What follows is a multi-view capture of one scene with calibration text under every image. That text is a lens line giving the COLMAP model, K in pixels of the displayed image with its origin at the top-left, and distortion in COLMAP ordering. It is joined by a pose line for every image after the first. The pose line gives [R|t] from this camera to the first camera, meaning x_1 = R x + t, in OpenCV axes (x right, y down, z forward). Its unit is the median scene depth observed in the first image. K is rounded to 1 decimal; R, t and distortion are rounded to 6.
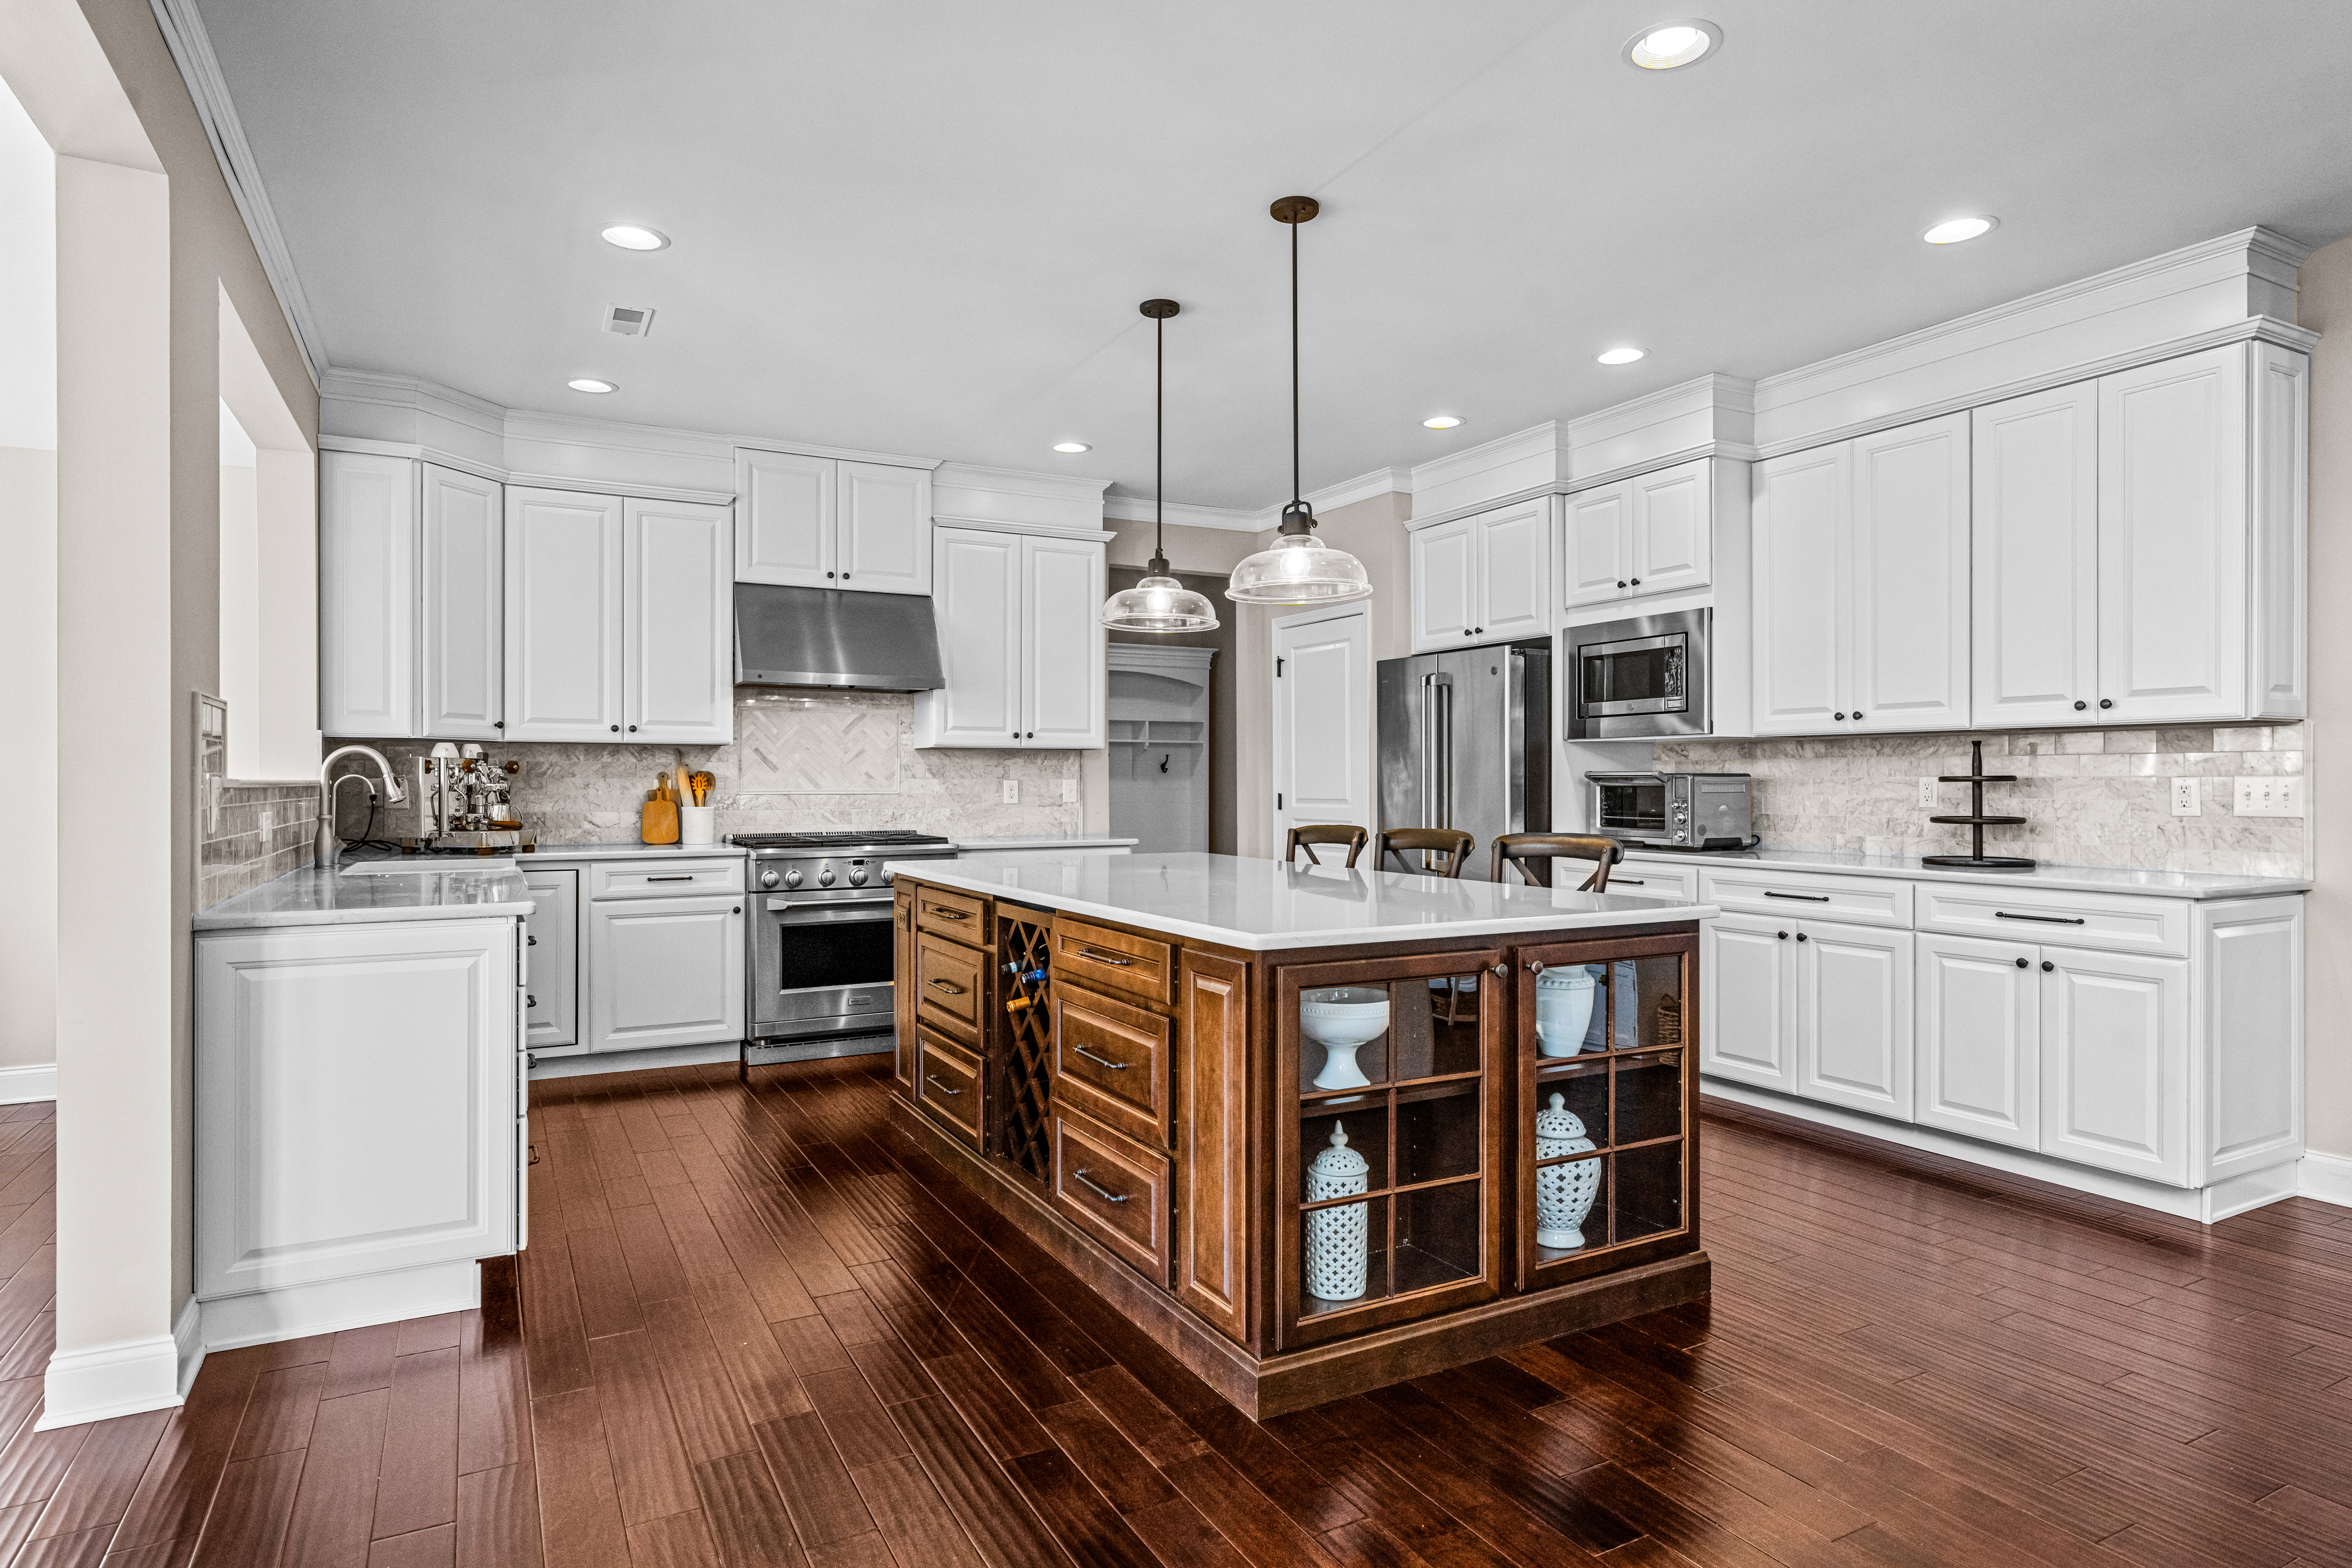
lens RADIAL K [[1293.2, 0, 1175.5], [0, 1293.2, 782.8], [0, 0, 1]] dist [0.006460, 0.000227]
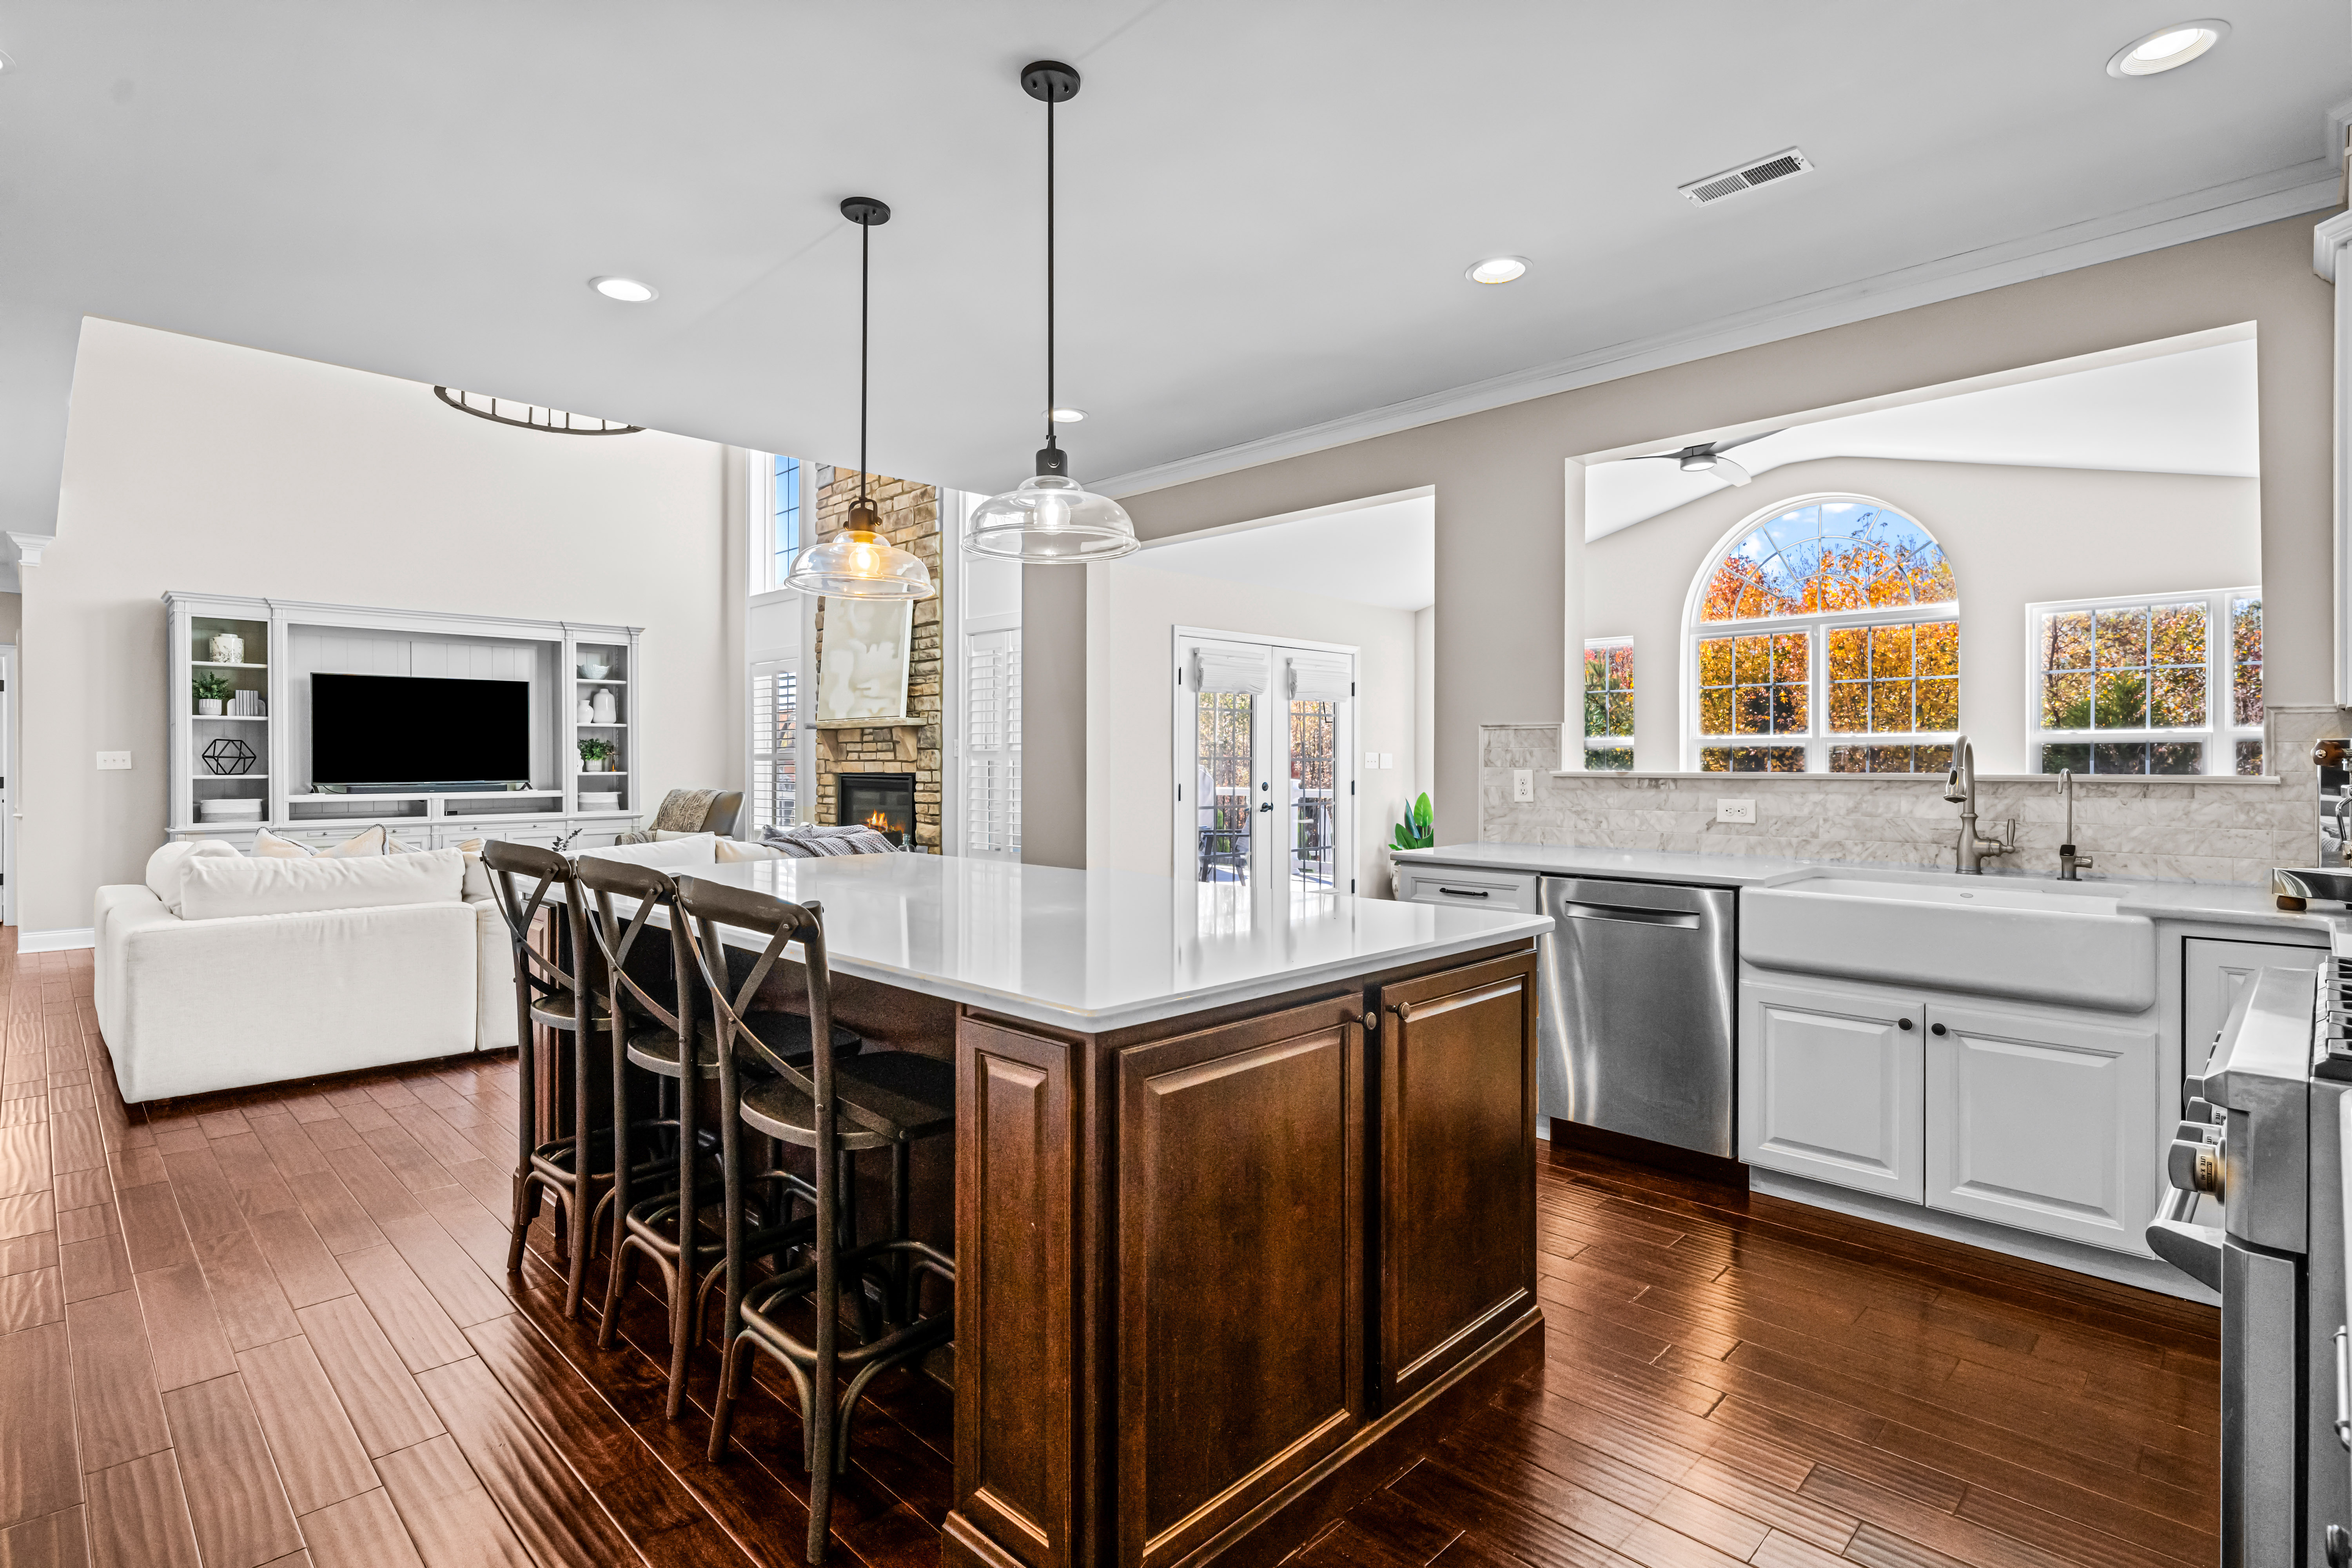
lens RADIAL K [[1140.0, 0, 1169.1], [0, 1140.0, 762.4], [0, 0, 1]] dist [0.004386, -0.000680]
pose [[-0.956241, -0.001842, -0.292575, 0.088380], [-0.002149, 0.999997, 0.000727, -0.008507], [0.292572, 0.001324, -0.956242, 1.334714]]
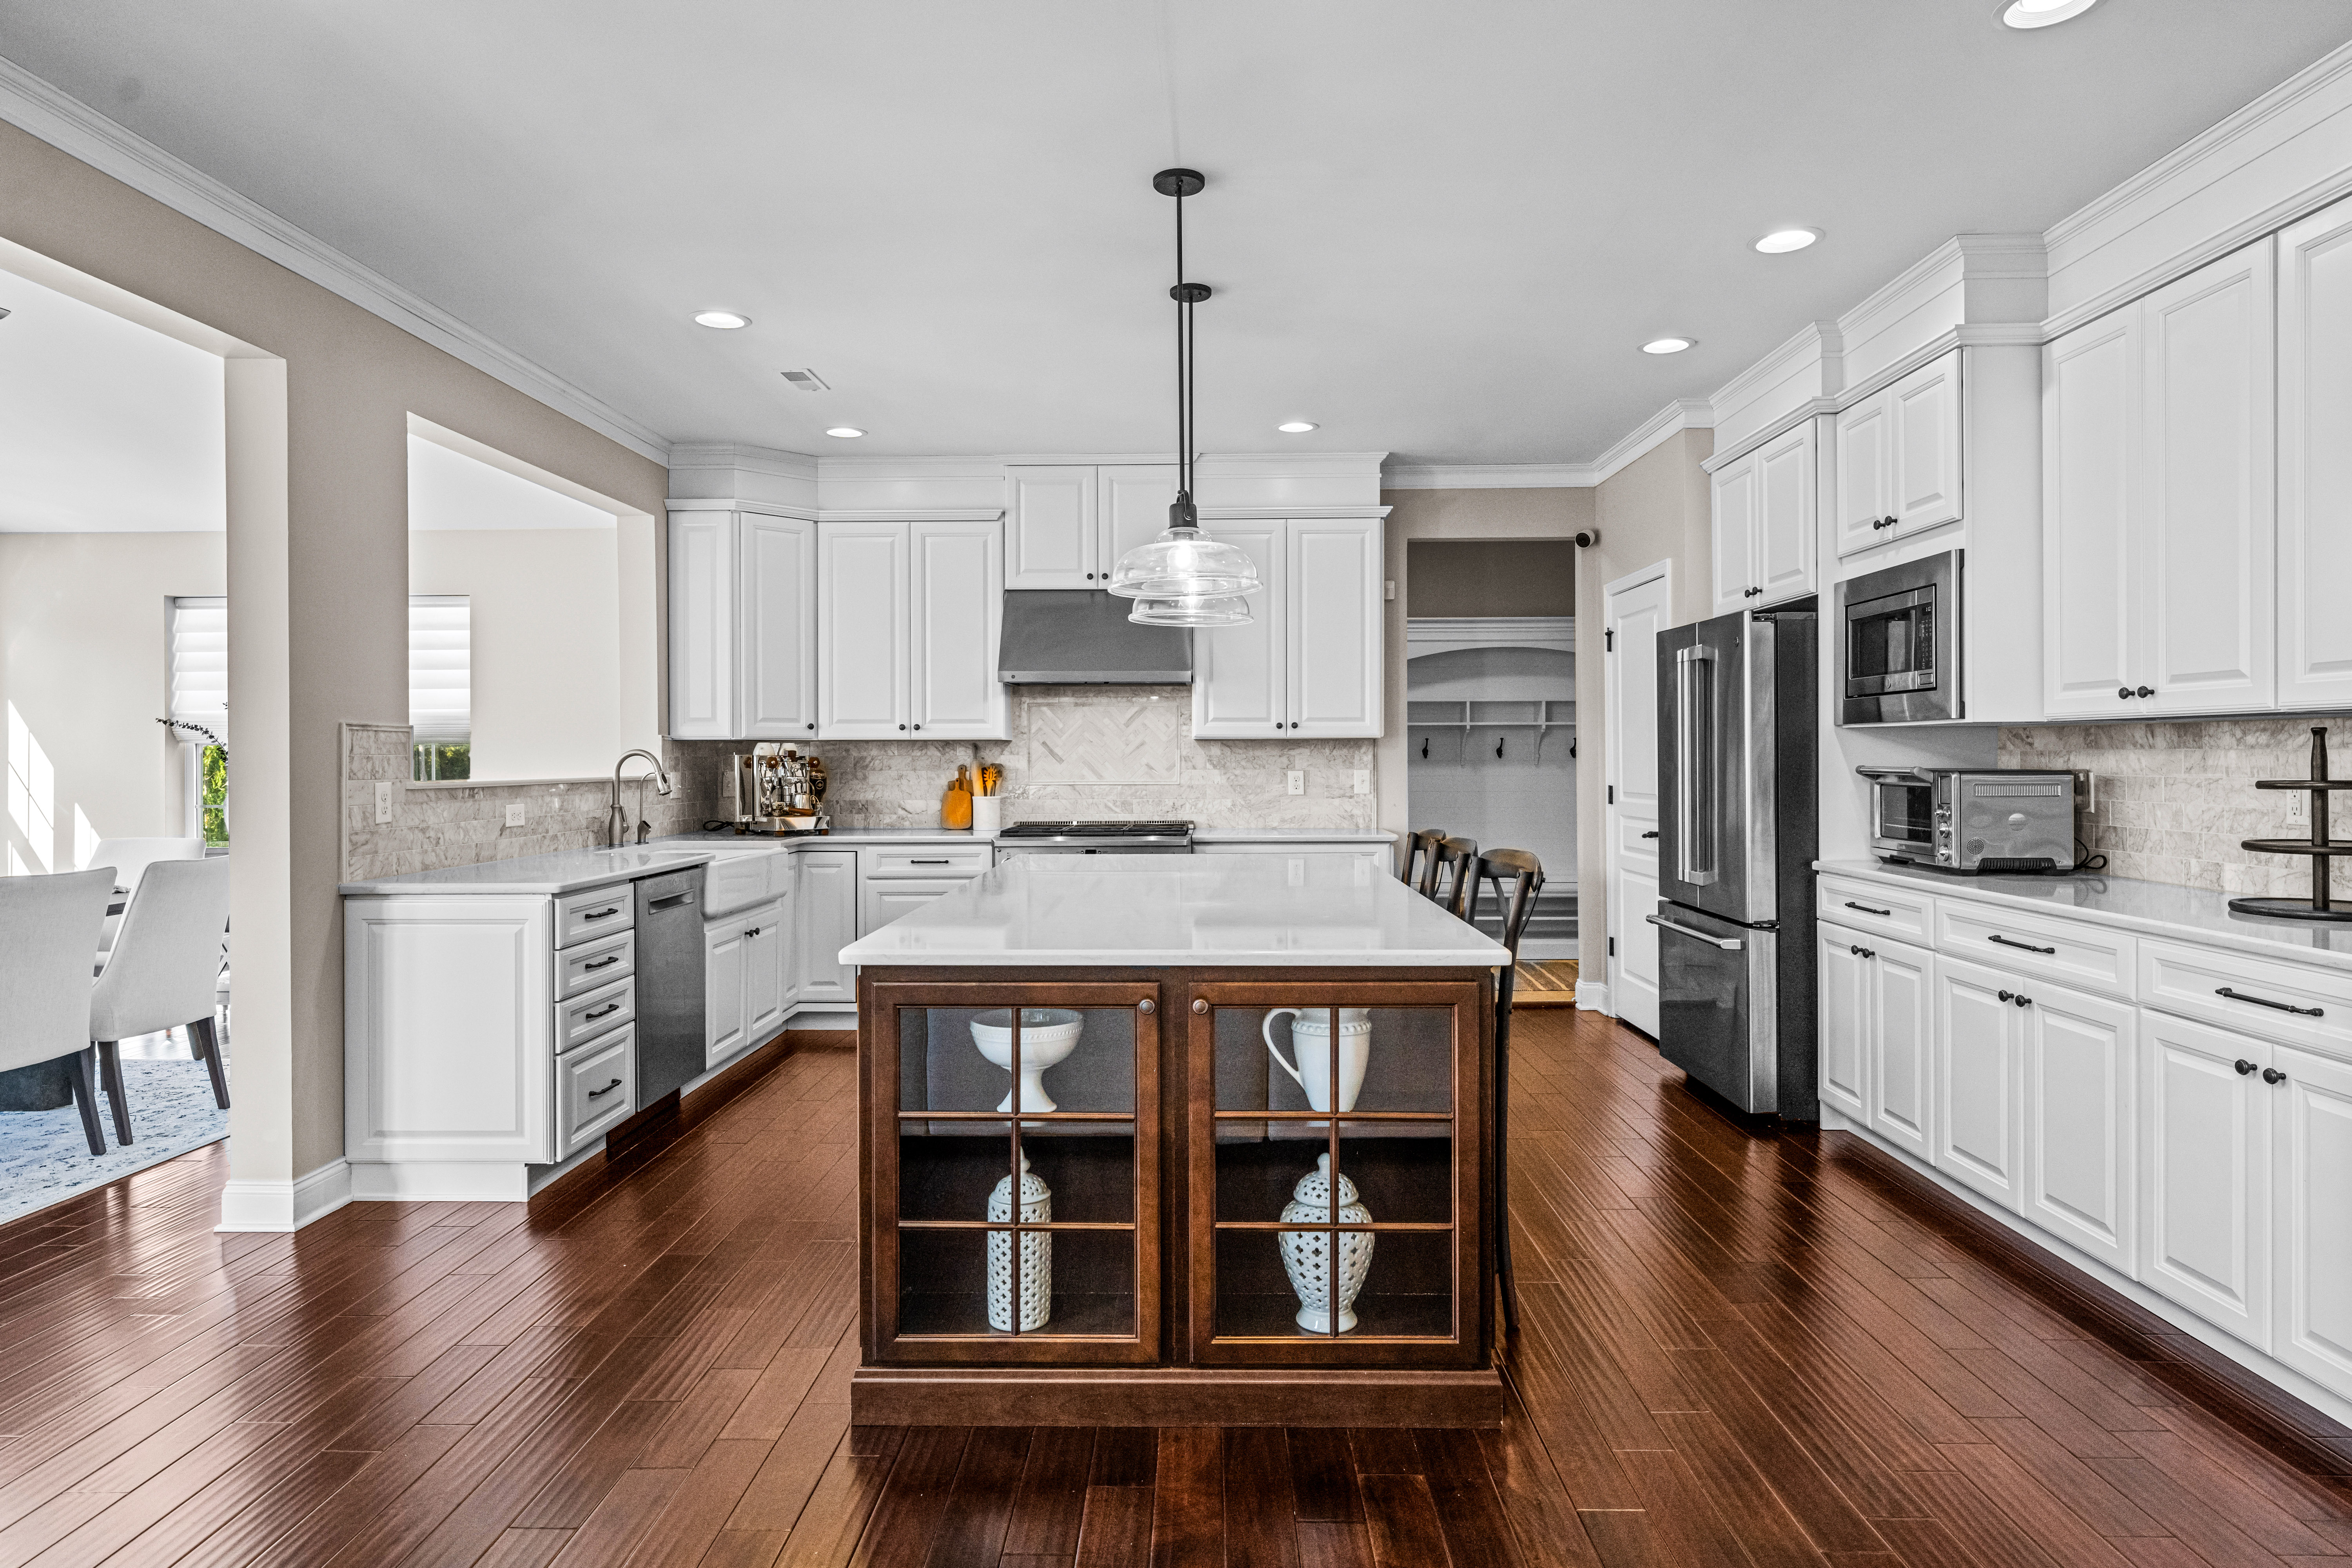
lens RADIAL K [[1352.9, 0, 1182.4], [0, 1352.9, 758.9], [0, 0, 1]] dist [0.006895, -0.000604]
pose [[0.871596, -0.001796, -0.490221, 0.400533], [0.002673, 0.999996, 0.001089, -0.016514], [0.490217, -0.002259, 0.871598, 0.096150]]
